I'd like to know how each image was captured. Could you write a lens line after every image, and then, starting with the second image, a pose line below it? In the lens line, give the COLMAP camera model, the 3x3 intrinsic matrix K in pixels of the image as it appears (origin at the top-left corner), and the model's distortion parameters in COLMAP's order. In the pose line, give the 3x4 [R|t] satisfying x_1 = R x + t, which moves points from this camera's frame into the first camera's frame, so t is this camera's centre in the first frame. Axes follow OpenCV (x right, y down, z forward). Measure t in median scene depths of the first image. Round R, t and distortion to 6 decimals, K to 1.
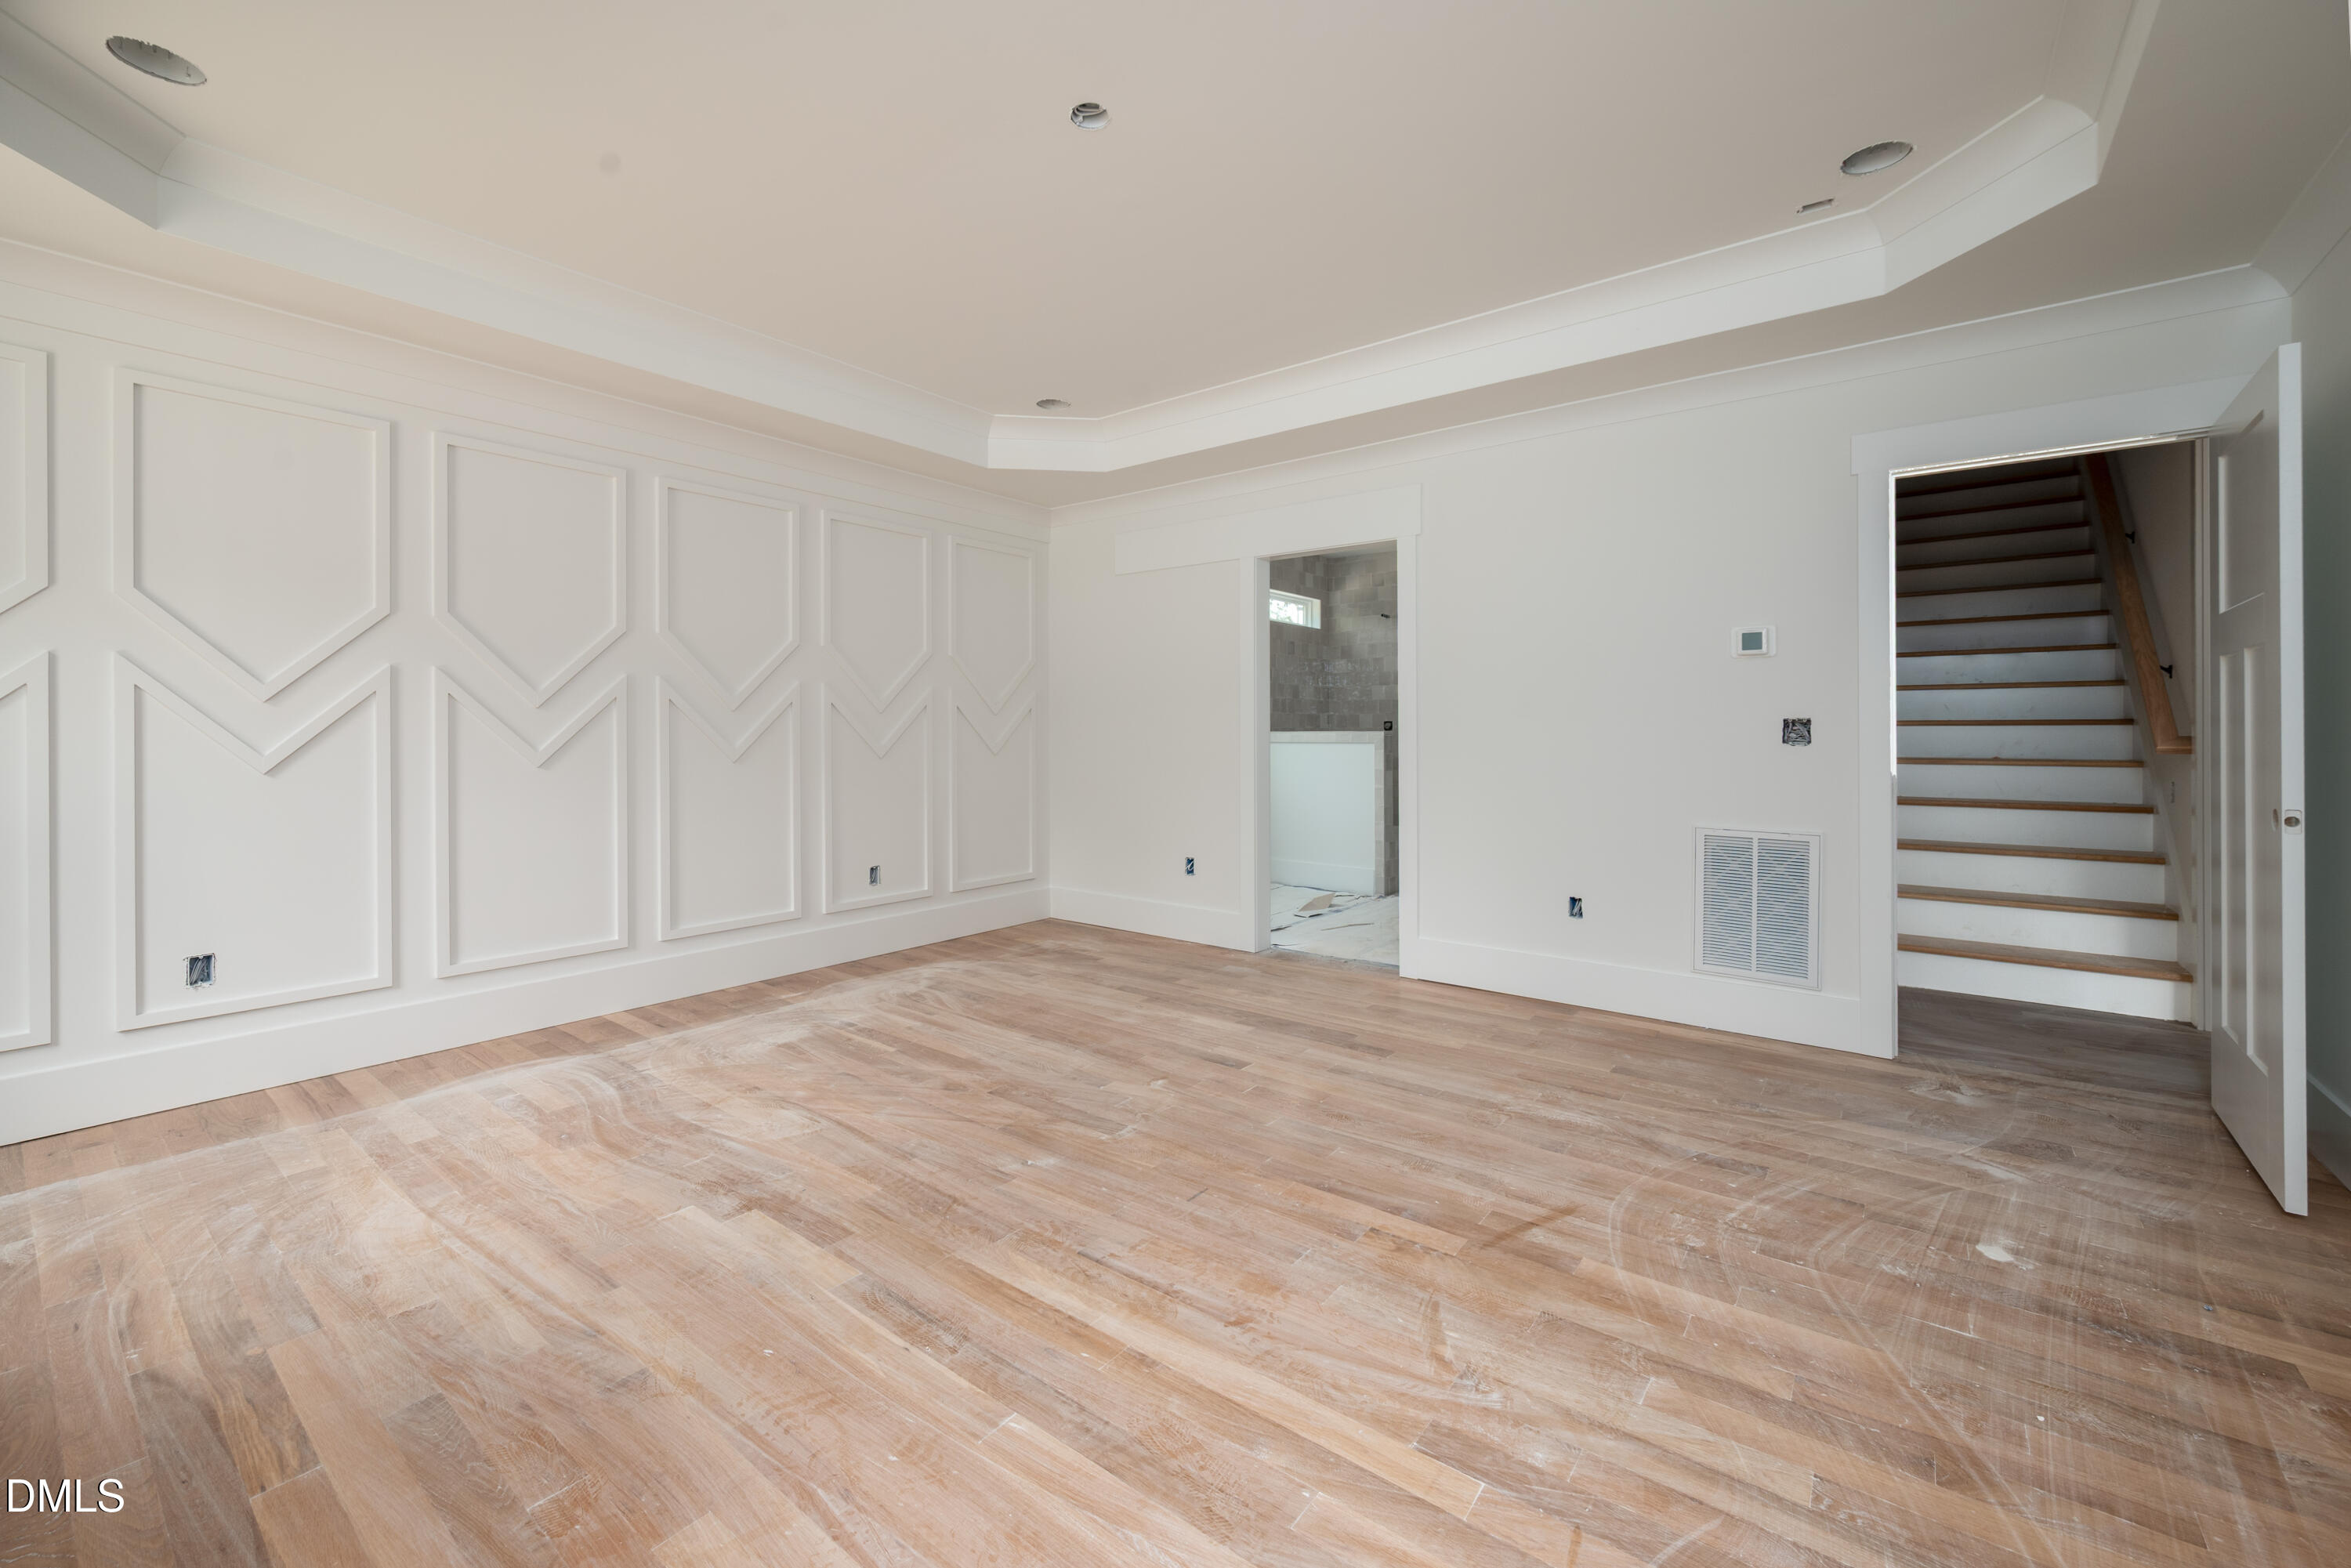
lens RADIAL K [[962.6, 0, 1176.5], [0, 962.6, 733.1], [0, 0, 1]] dist [0.000679, 0.000067]
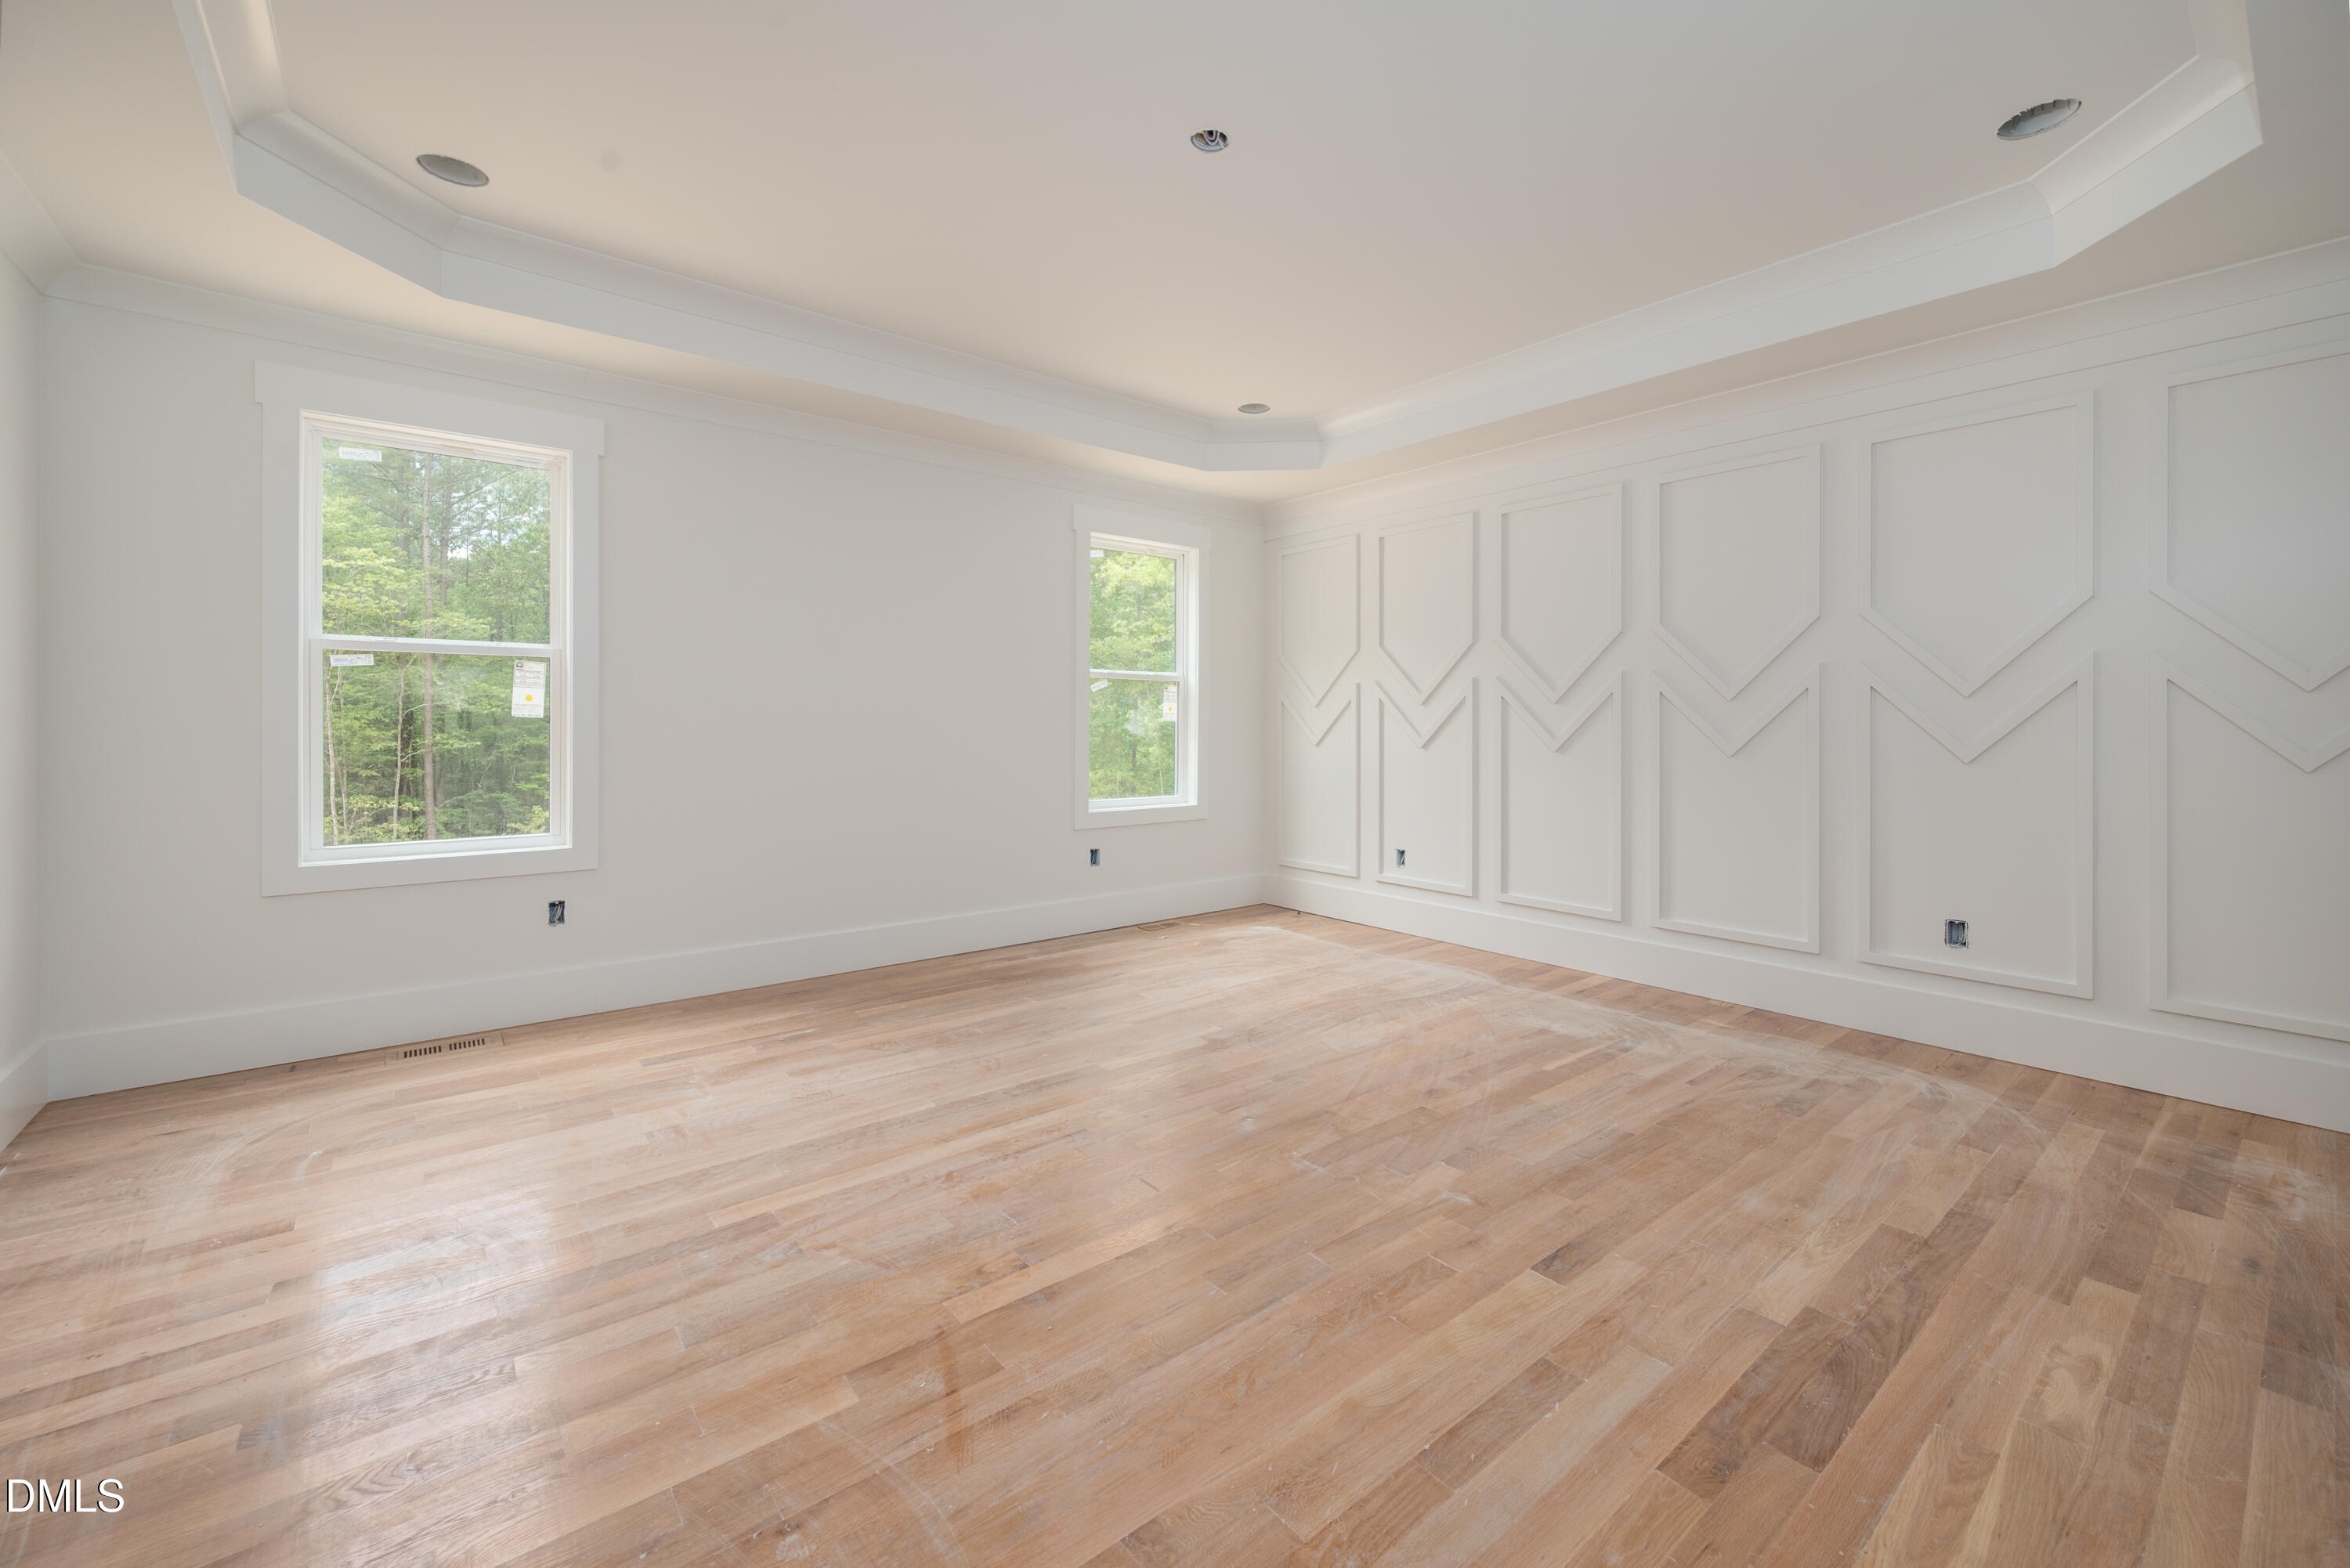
lens RADIAL K [[929.1, 0, 1174.3], [0, 929.1, 717.7], [0, 0, 1]] dist [-0.000516, -0.000078]
pose [[-0.227356, -0.003734, -0.973804, 0.888522], [-0.004300, 0.999987, -0.002830, -0.007817], [0.973802, 0.003544, -0.227369, 1.143431]]
